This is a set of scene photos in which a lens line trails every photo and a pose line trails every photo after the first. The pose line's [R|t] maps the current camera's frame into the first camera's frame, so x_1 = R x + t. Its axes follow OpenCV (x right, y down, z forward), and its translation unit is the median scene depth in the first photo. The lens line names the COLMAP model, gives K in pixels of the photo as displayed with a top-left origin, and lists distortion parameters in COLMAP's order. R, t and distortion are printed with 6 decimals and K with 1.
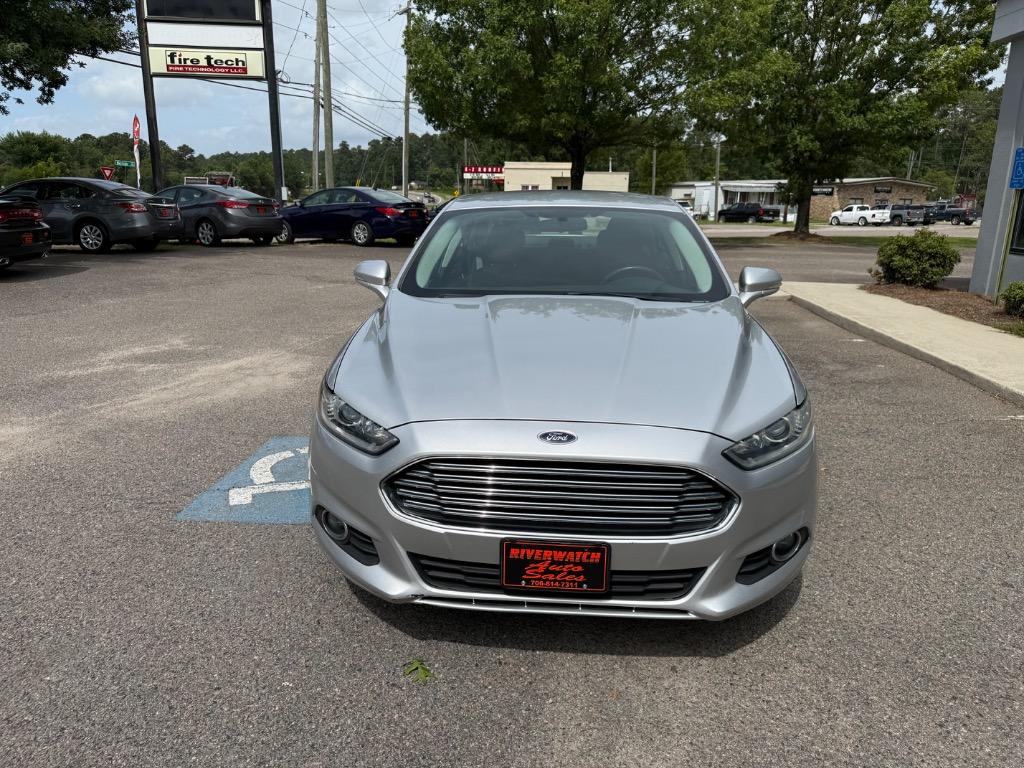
lens RADIAL K [[719.3, 0, 508.2], [0, 719.3, 385.4], [0, 0, 1]] dist [0.023777, -0.038784]
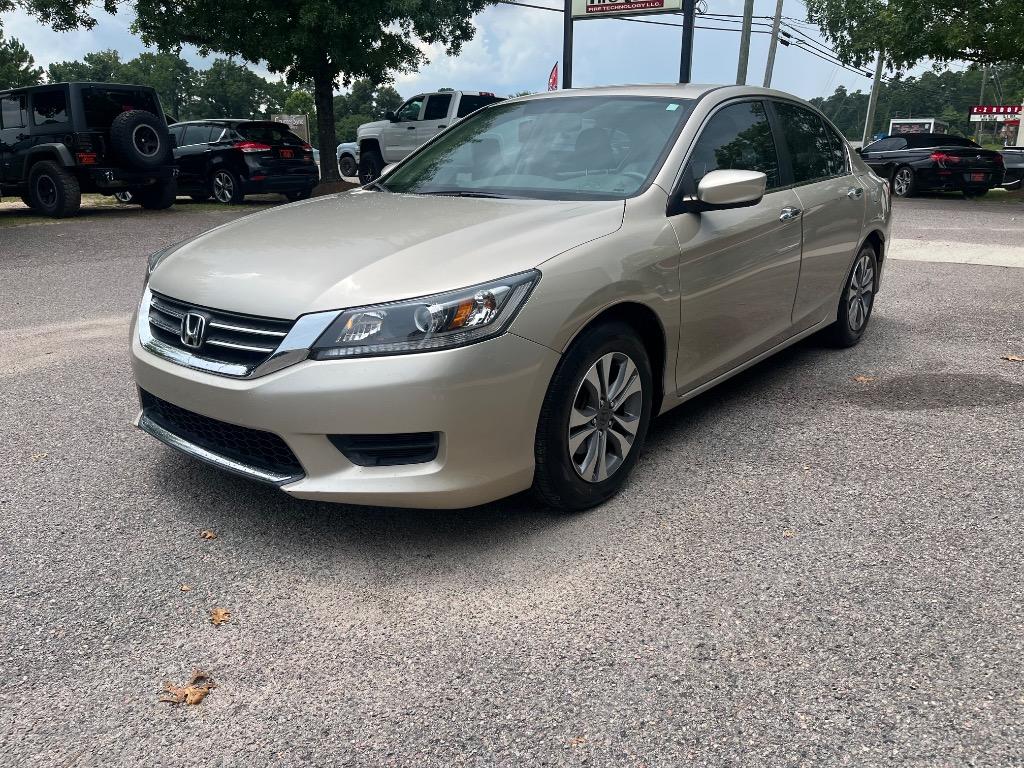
lens RADIAL K [[769.8, 0, 523.0], [0, 769.8, 383.1], [0, 0, 1]] dist [0.083069, -0.118511]
pose [[0.835326, 0.147345, -0.529642, 0.092461], [-0.129733, 0.989037, 0.070540, 0.000258], [0.534229, 0.009788, 0.845283, 0.060237]]
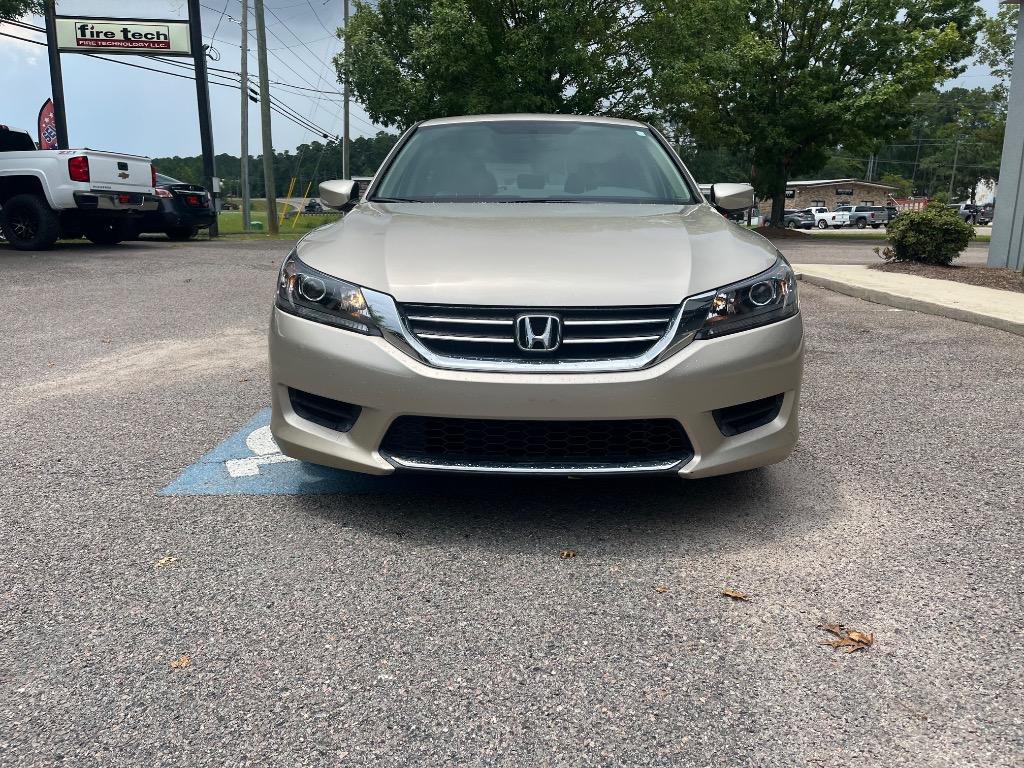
lens RADIAL K [[769.8, 0, 523.0], [0, 769.8, 383.1], [0, 0, 1]] dist [0.083069, -0.118511]
pose [[0.995912, -0.025769, 0.086578, -0.025592], [0.028454, 0.999147, -0.029924, 0.017423], [-0.085733, 0.032265, 0.995796, 0.025958]]
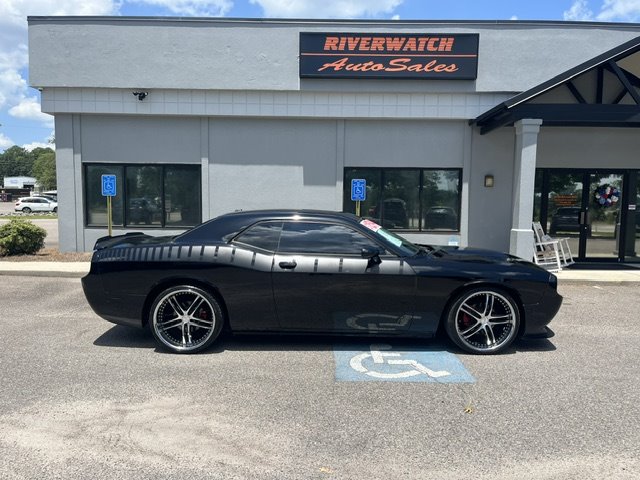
lens RADIAL K [[481.1, 0, 326.9], [0, 481.1, 239.4], [0, 0, 1]] dist [0.083069, -0.118511]
pose [[-0.075774, -0.090612, 0.992999, -0.277007], [0.237418, 0.965582, 0.106227, -0.067060], [-0.968448, 0.243805, -0.051653, 0.226055]]
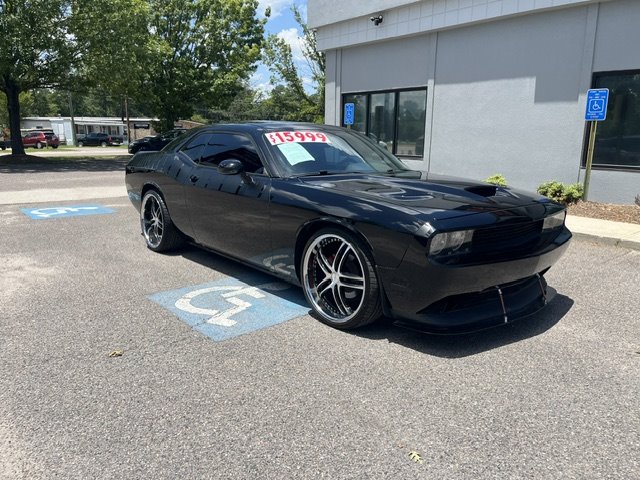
lens RADIAL K [[481.1, 0, 326.9], [0, 481.1, 239.4], [0, 0, 1]] dist [0.083069, -0.118511]
pose [[0.705512, -0.151860, 0.692236, -0.156411], [0.175255, 0.983820, 0.037209, -0.001312], [-0.686686, 0.095066, 0.720711, 0.025681]]
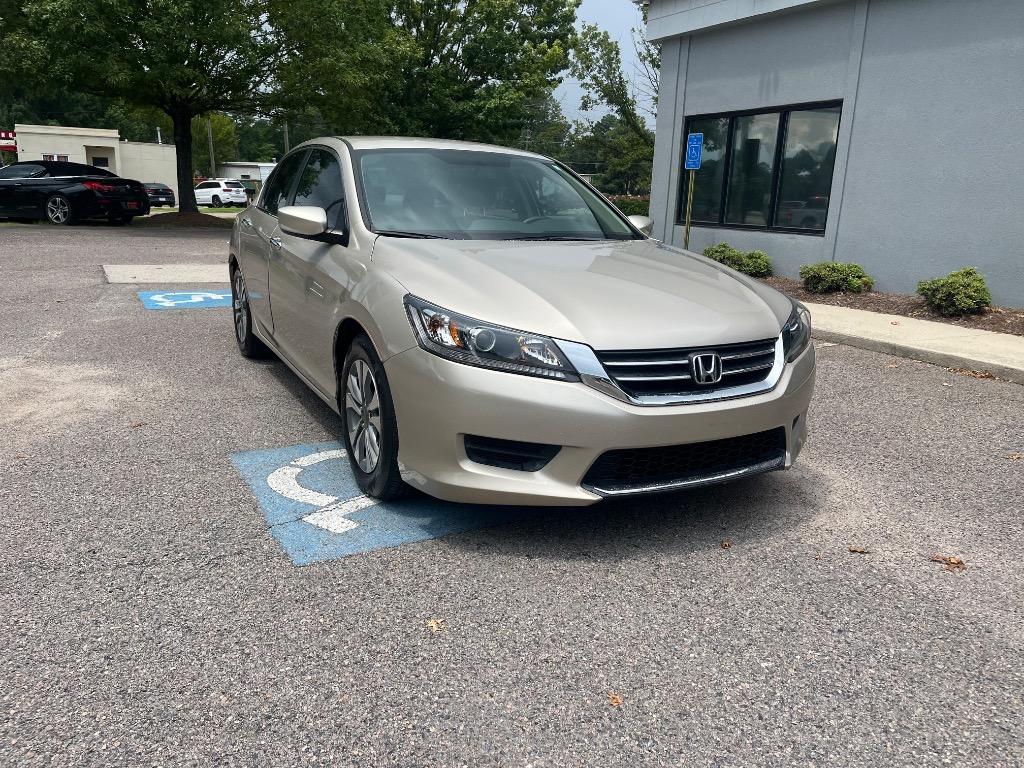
lens RADIAL K [[769.8, 0, 523.0], [0, 769.8, 383.1], [0, 0, 1]] dist [0.083069, -0.118511]
pose [[0.829663, -0.113307, 0.546645, -0.112633], [0.114099, 0.992933, 0.032639, 0.001664], [-0.546480, 0.035293, 0.836728, 0.040377]]
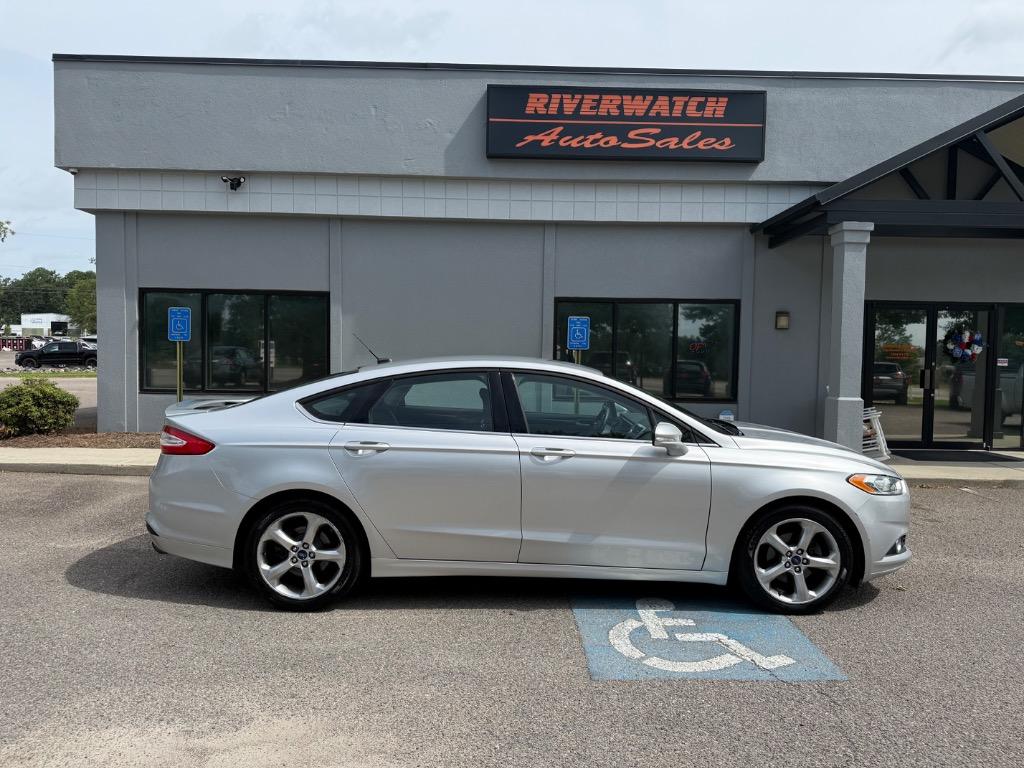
lens RADIAL K [[713.1, 0, 517.6], [0, 713.1, 387.1], [0, 0, 1]] dist [0.066833, -0.084368]
pose [[-0.092986, -0.060568, 0.993824, -0.236909], [0.233699, 0.968936, 0.080917, -0.069048], [-0.967852, 0.239780, -0.075943, 0.239958]]
